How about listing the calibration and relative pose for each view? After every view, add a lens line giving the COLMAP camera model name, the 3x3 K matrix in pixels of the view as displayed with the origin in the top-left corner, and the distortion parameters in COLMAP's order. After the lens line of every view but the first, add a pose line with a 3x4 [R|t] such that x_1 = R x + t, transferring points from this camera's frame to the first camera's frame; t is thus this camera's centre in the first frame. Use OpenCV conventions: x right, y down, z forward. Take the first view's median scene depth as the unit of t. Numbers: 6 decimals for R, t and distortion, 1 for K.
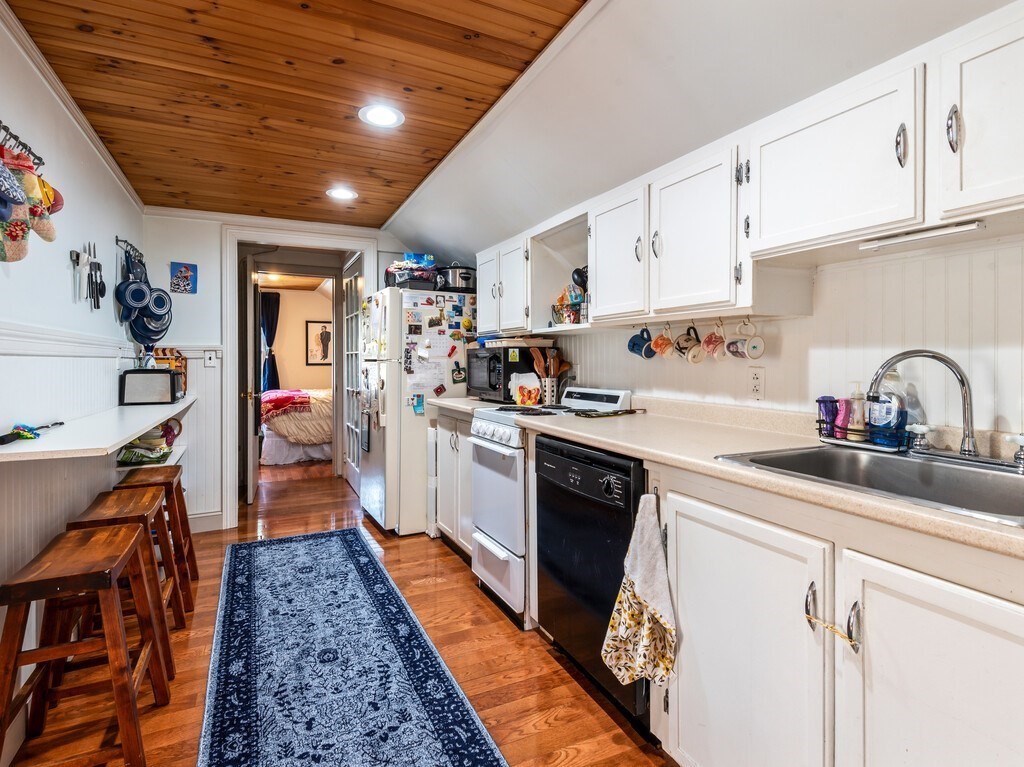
lens RADIAL K [[531.4, 0, 507.1], [0, 531.4, 375.4], [0, 0, 1]] dist [-0.000124, -0.001371]
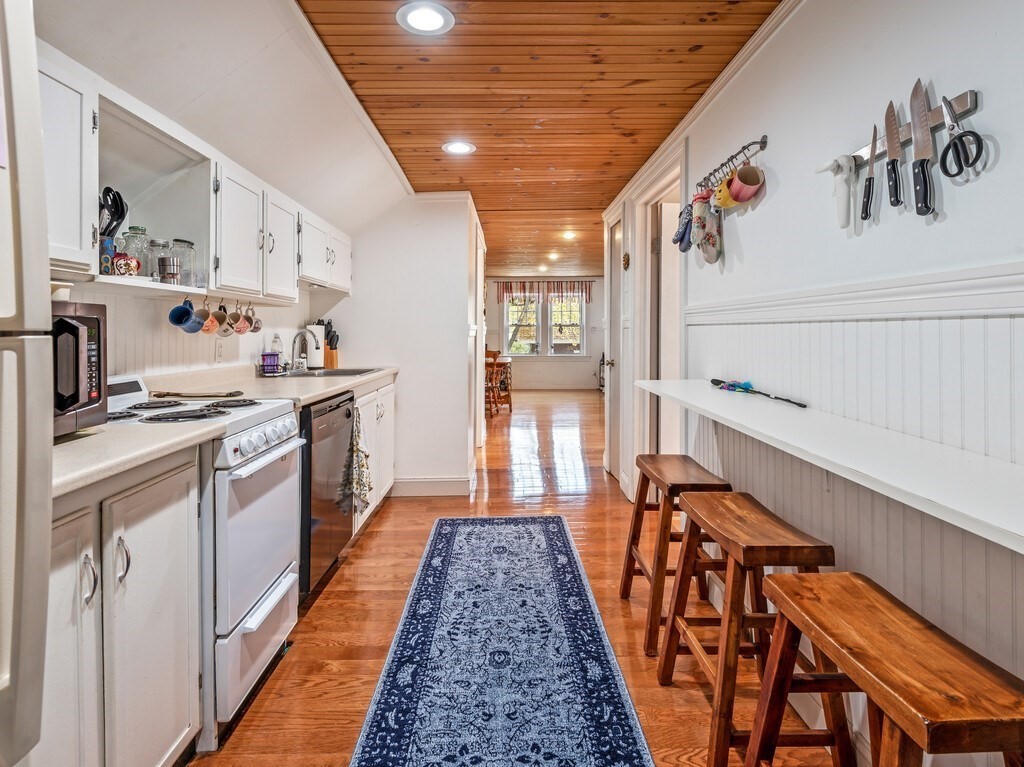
lens RADIAL K [[531.4, 0, 511.9], [0, 531.4, 382.4], [0, 0, 1]] dist [-0.000124, -0.001371]
pose [[-0.911787, -0.033268, 0.409315, -0.759700], [0.020081, 0.991909, 0.125352, -0.052113], [-0.410173, 0.122513, -0.903741, 1.872585]]
